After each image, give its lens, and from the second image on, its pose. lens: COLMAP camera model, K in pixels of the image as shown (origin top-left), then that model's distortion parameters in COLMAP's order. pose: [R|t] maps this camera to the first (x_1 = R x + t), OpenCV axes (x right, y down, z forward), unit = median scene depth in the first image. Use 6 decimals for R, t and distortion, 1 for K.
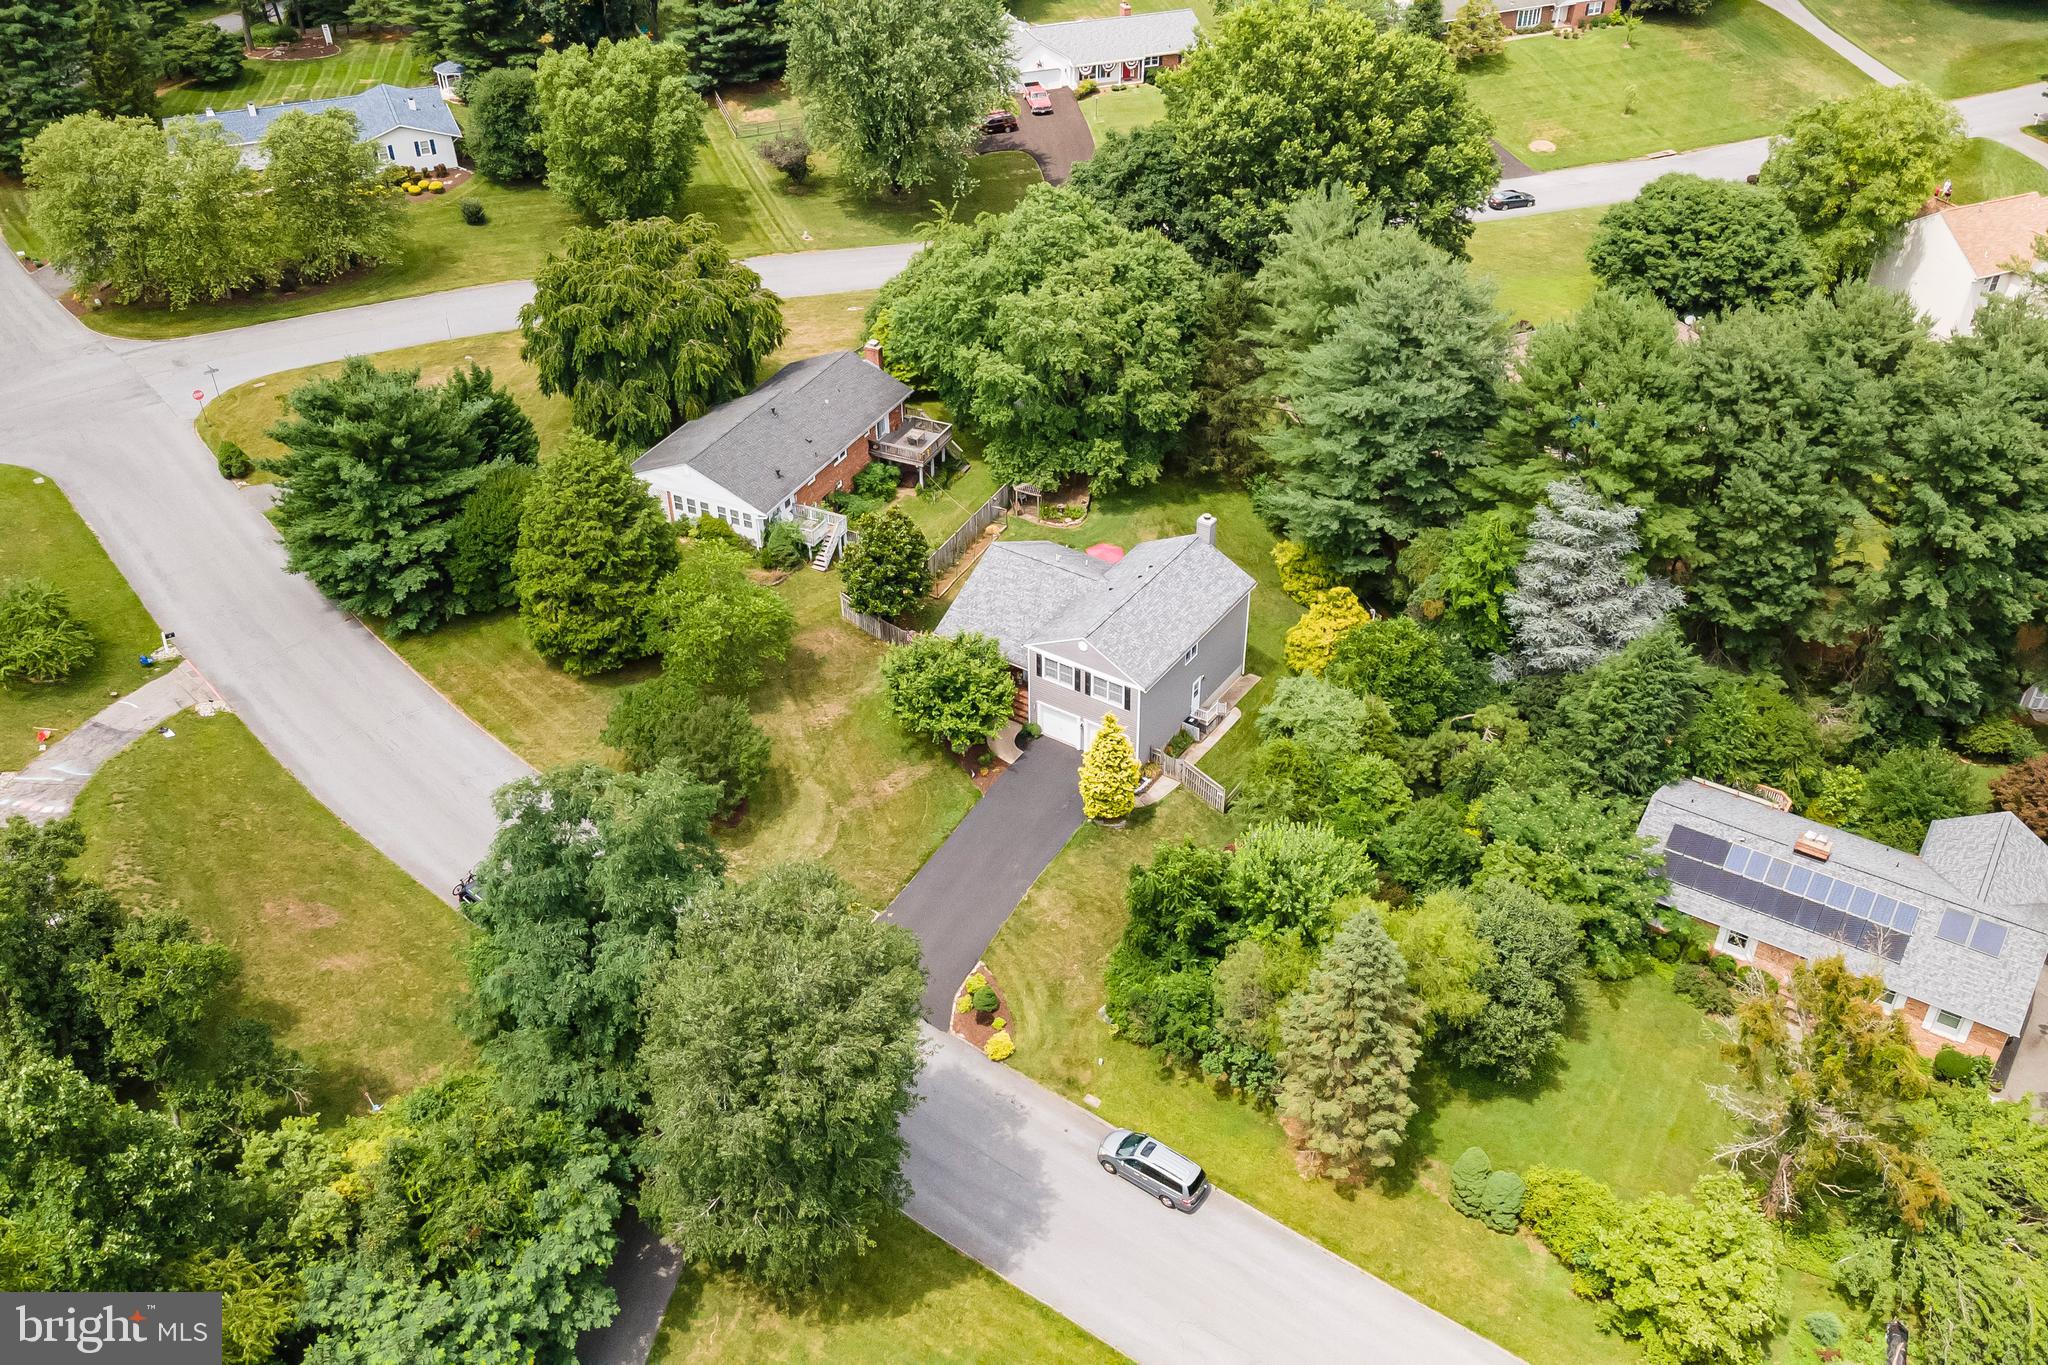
lens RADIAL K [[1420.6, 0, 1024.4], [0, 1420.6, 683.5], [0, 0, 1]] dist [0.040015, -0.000779]
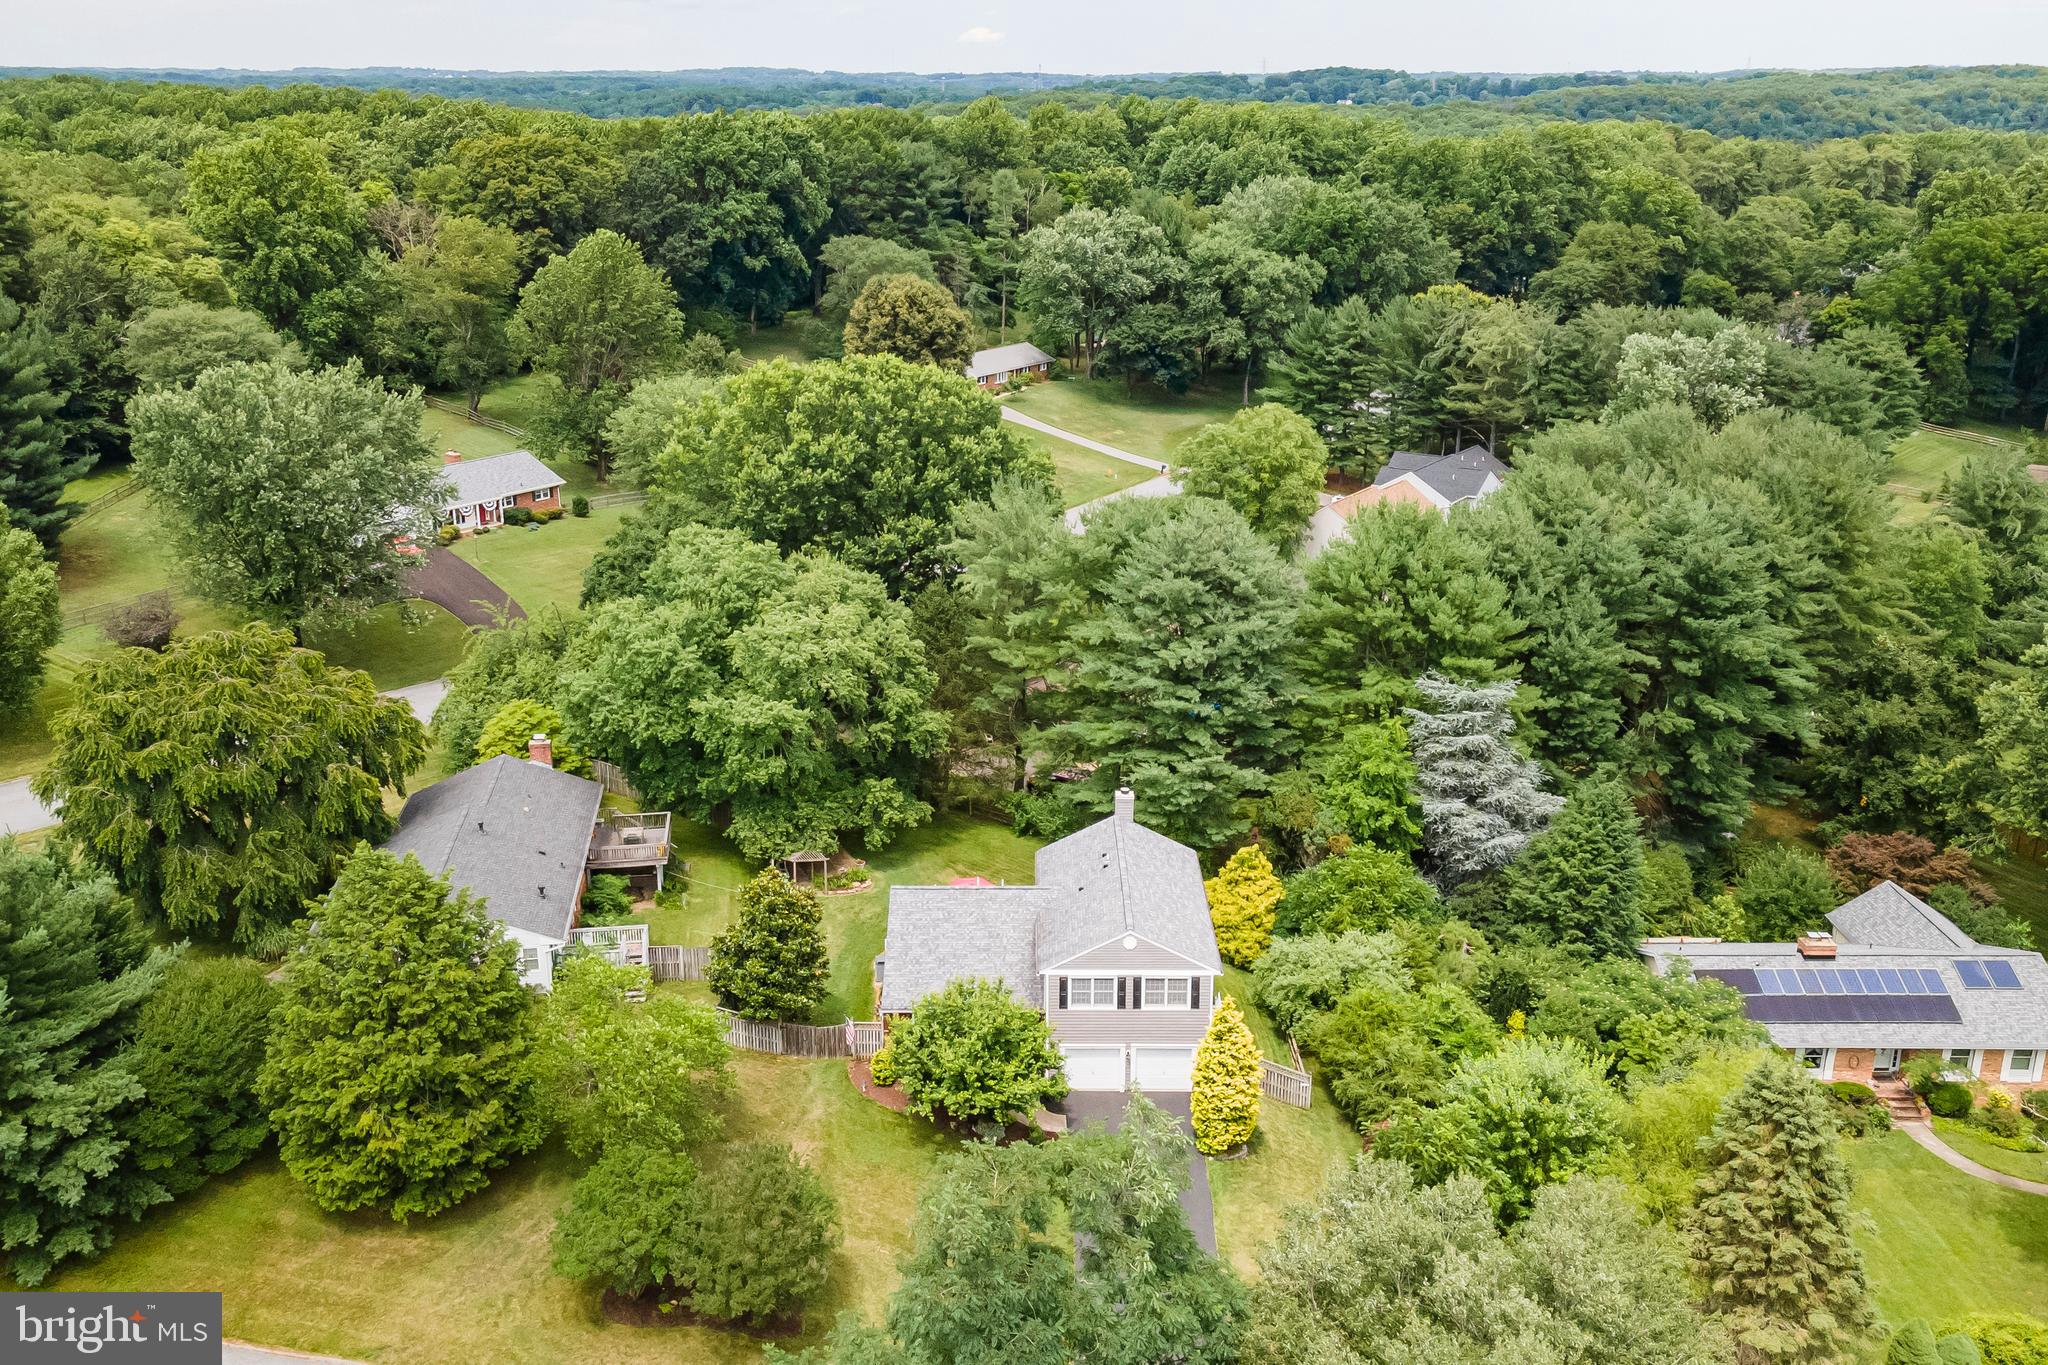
lens RADIAL K [[1587.4, 0, 1024.4], [0, 1587.4, 683.2], [0, 0, 1]] dist [0.012762, 0.004690]
pose [[0.864399, -0.181486, 0.468910, -0.358784], [0.319458, 0.918397, -0.233441, 0.025576], [-0.388279, 0.351583, 0.851838, 0.195579]]
